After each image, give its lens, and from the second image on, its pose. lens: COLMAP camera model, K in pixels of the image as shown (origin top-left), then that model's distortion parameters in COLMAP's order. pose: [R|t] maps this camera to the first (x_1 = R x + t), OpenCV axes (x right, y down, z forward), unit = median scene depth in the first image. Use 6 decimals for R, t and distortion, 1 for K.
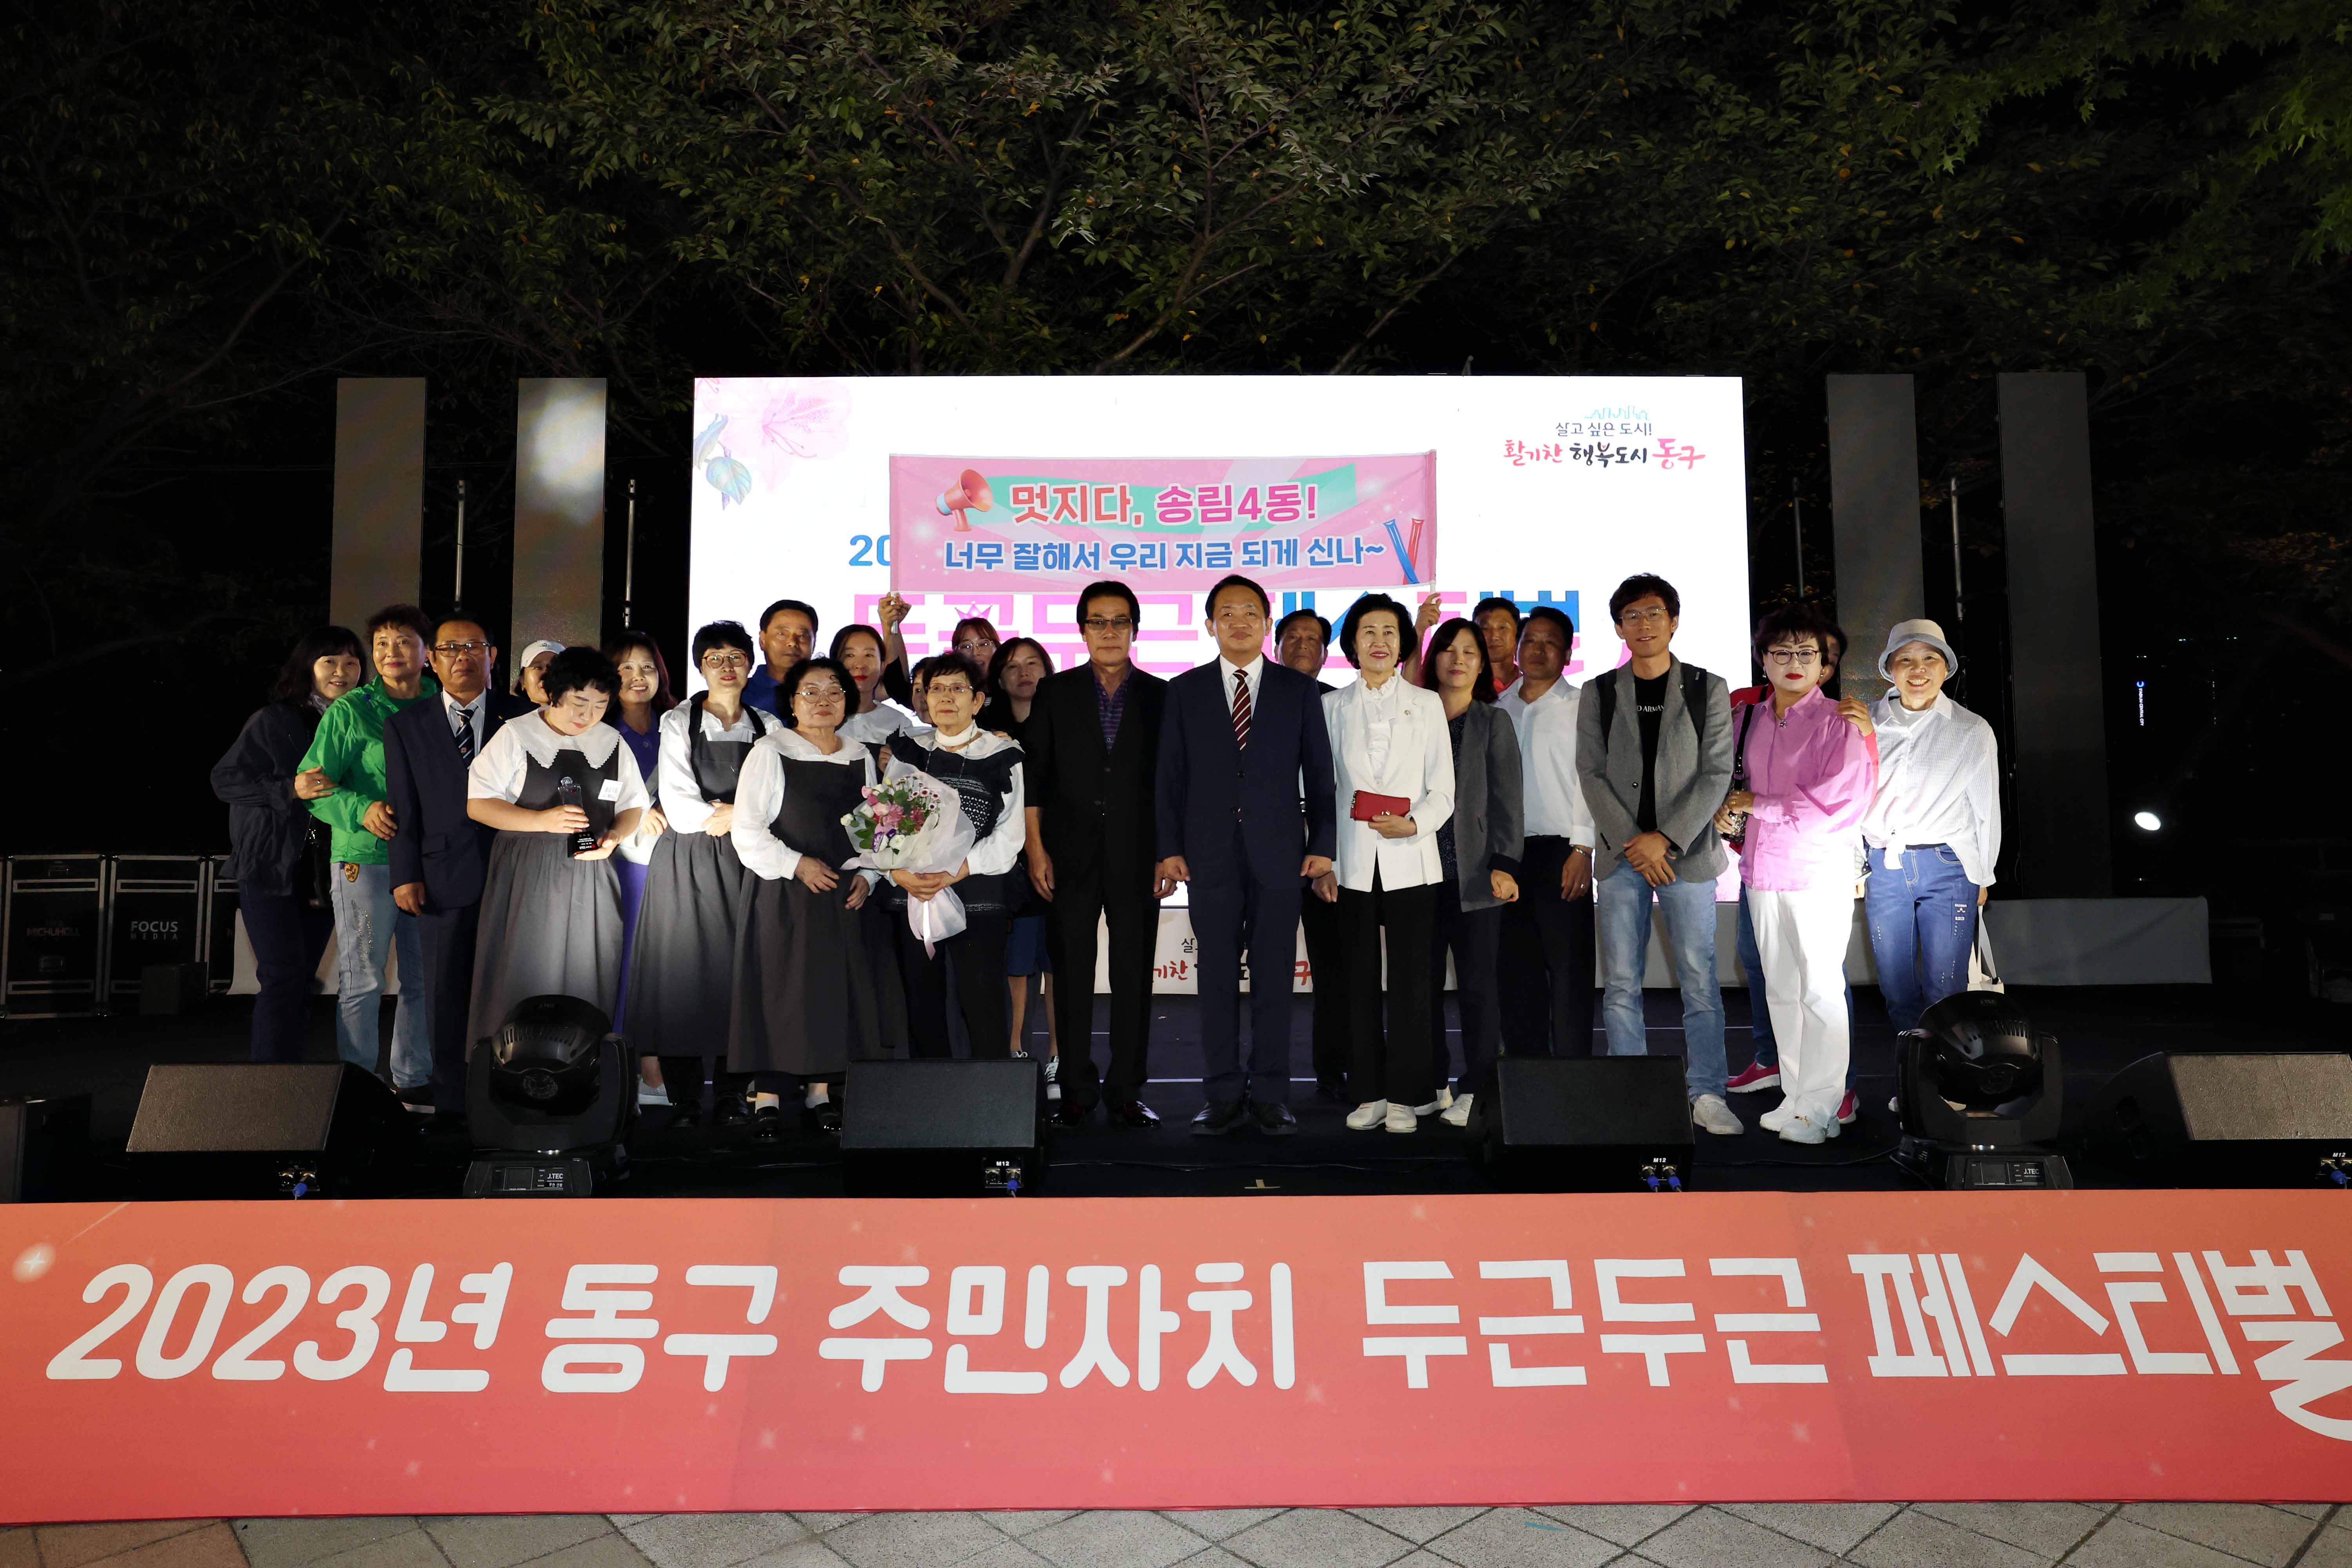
lens RADIAL K [[1484.4, 0, 1210.0], [0, 1484.4, 716.7], [0, 0, 1]] dist [-0.022760, 0.029455]
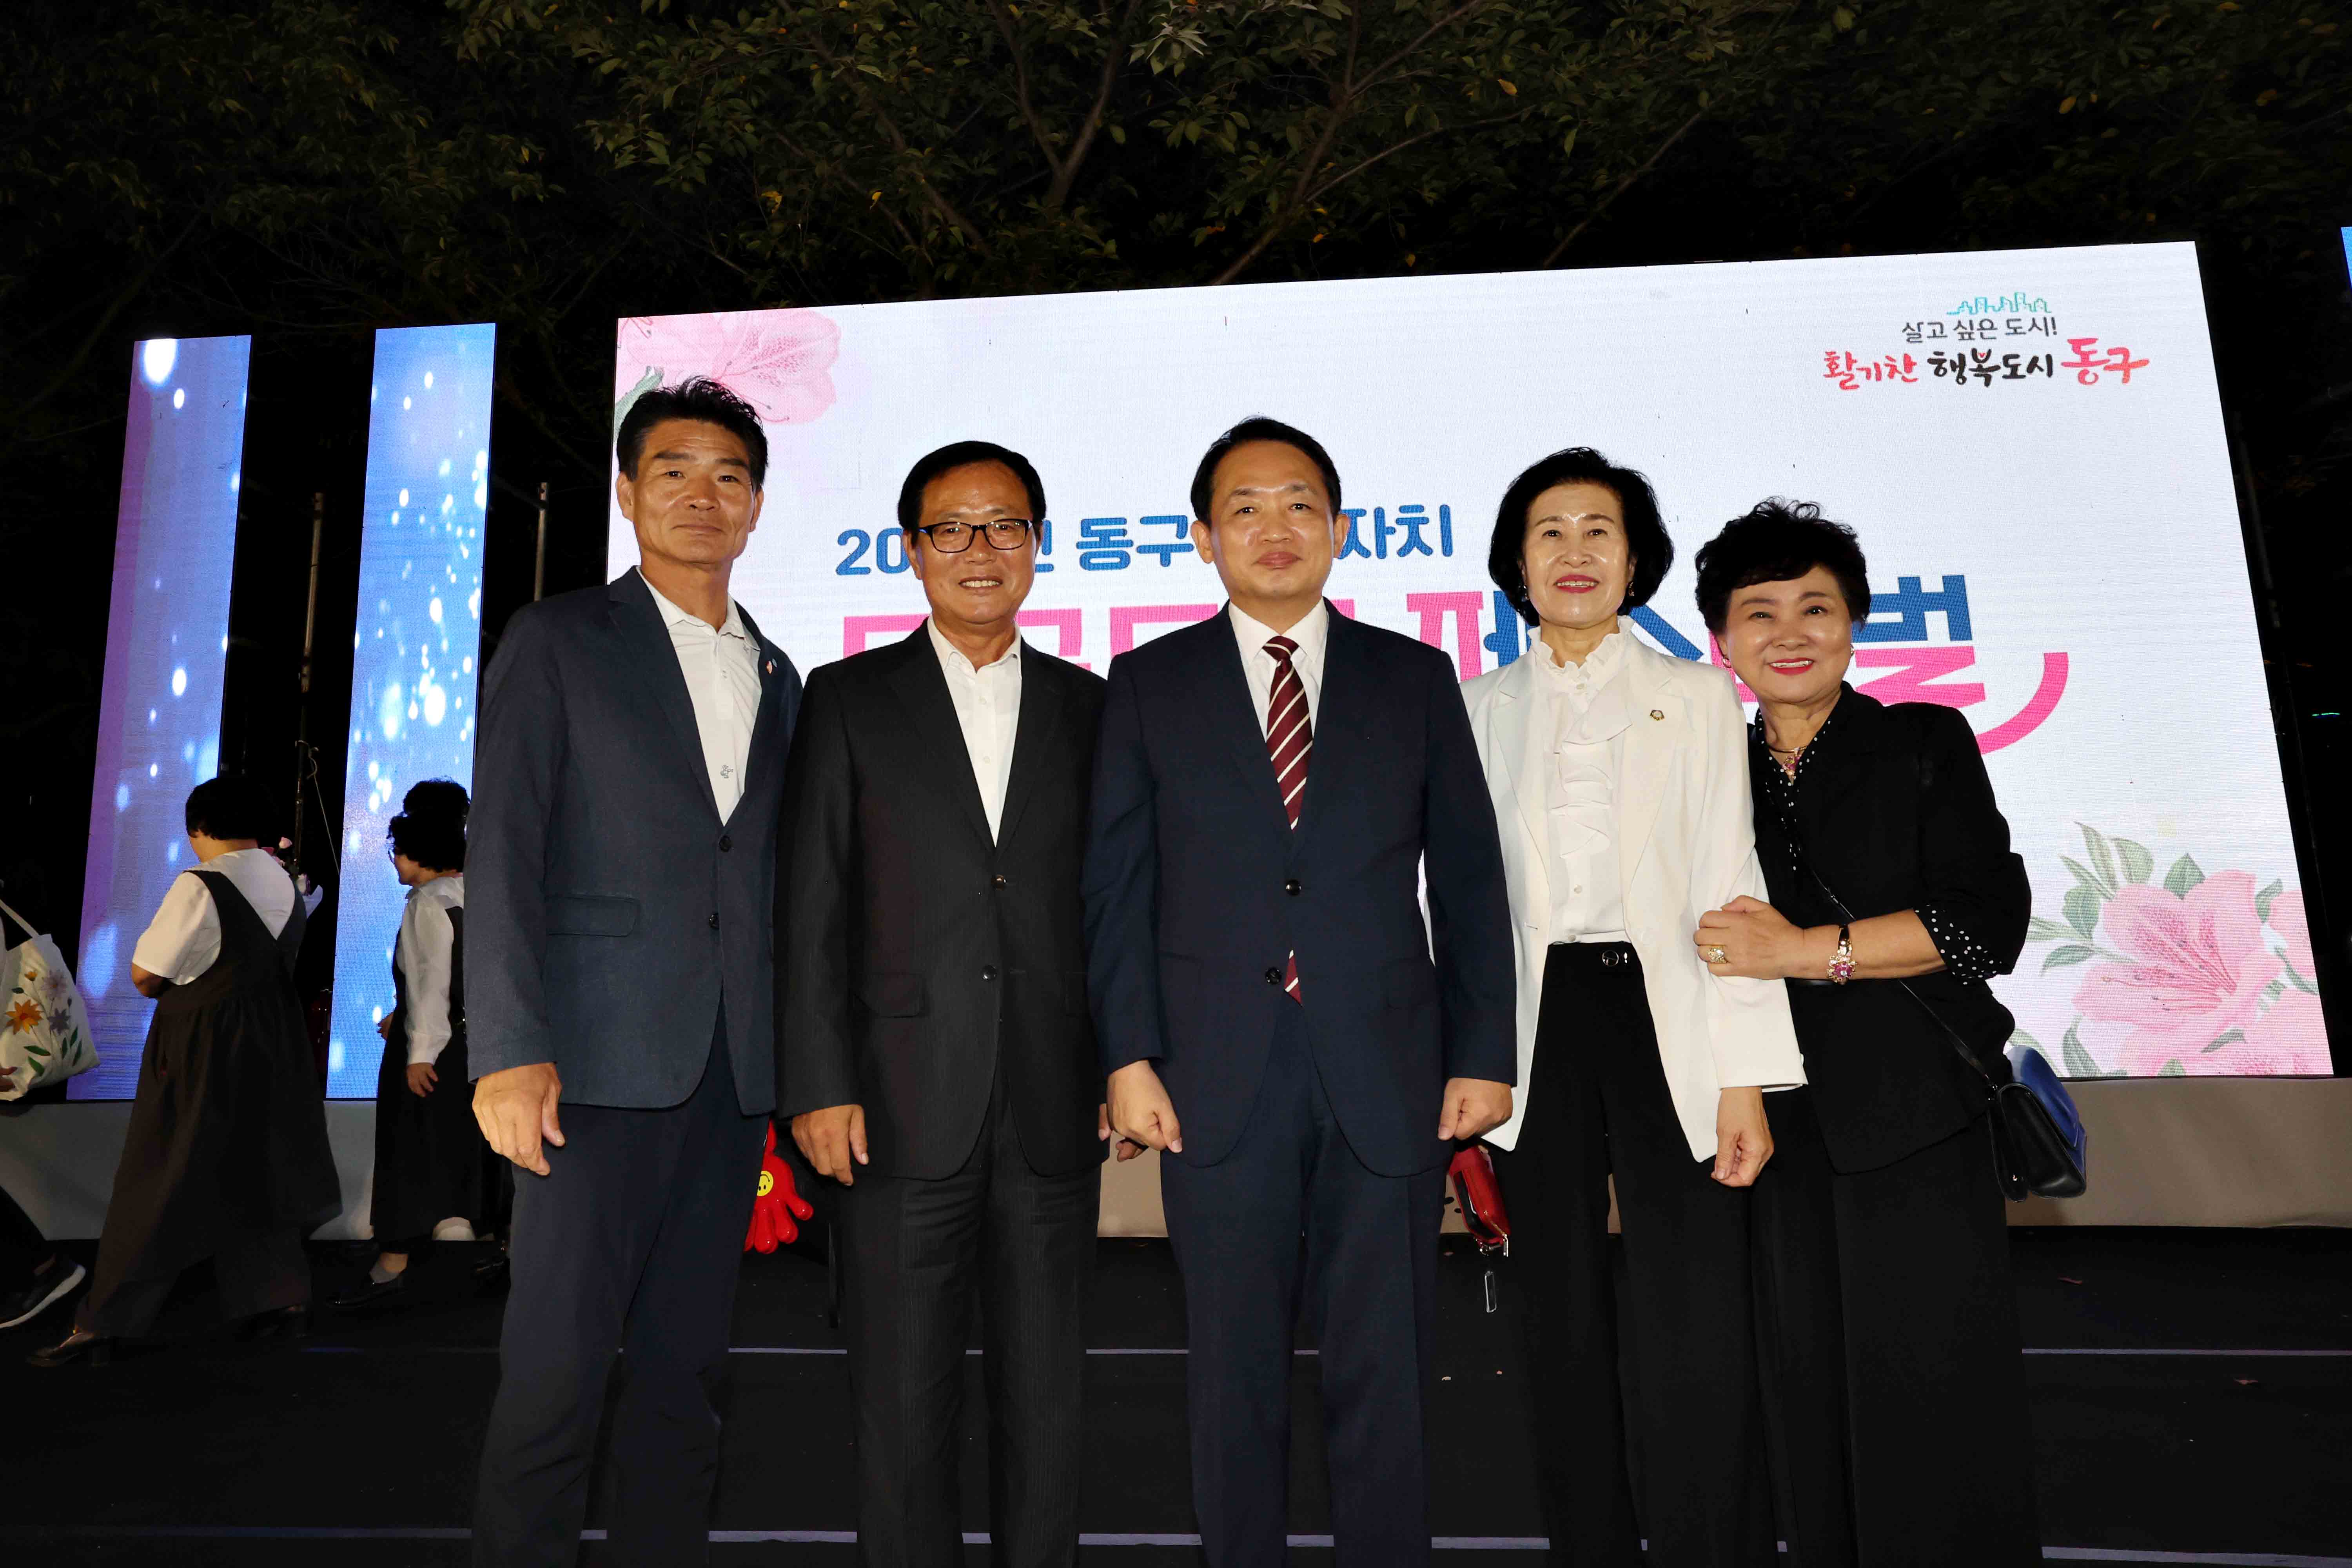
lens RADIAL K [[1513.9, 0, 1094.7], [0, 1513.9, 652.8], [0, 0, 1]] dist [-0.023940, 0.029874]
pose [[0.996385, -0.030557, -0.079266, -0.080274], [0.021689, 0.993648, -0.110422, 0.012245], [0.082137, 0.108304, 0.990719, 0.365260]]
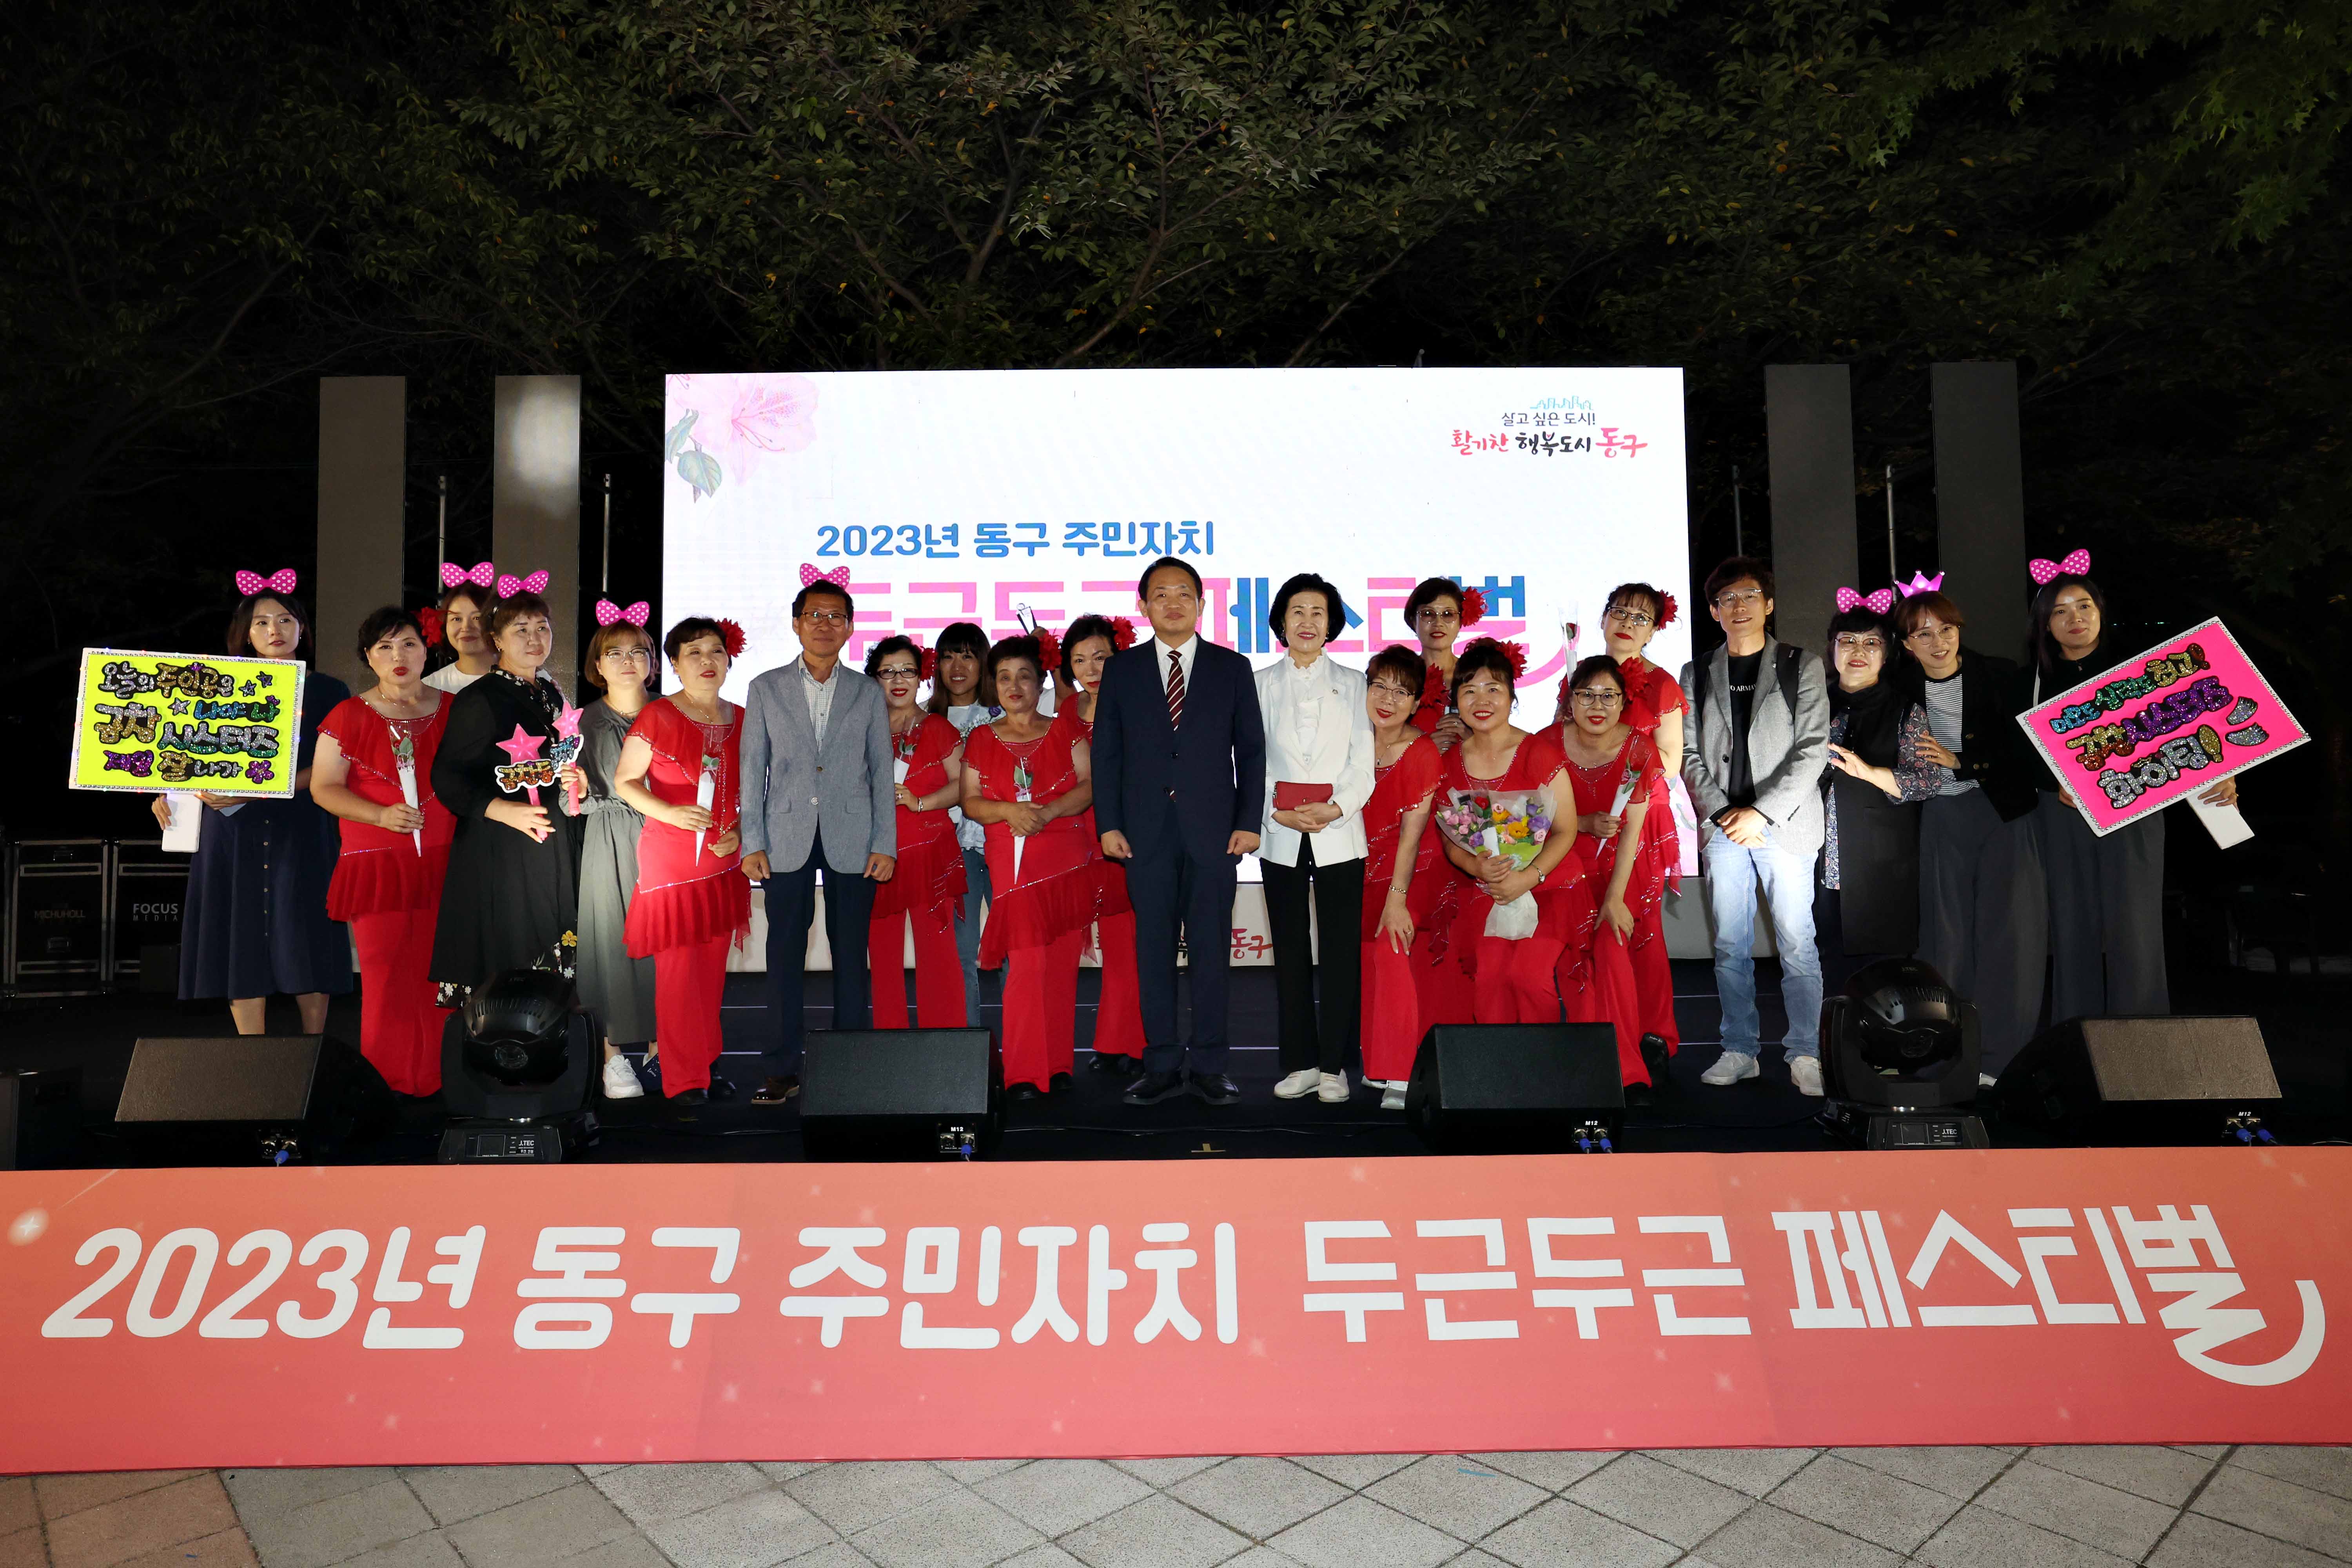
lens RADIAL K [[1433.2, 0, 1176.0], [0, 1433.2, 731.4], [0, 0, 1]] dist [-0.027460, 0.028811]
pose [[0.999985, -0.005271, -0.001655, 0.008268], [0.005302, 0.999798, 0.019381, 0.002362], [0.001552, -0.019390, 0.999811, 0.002824]]
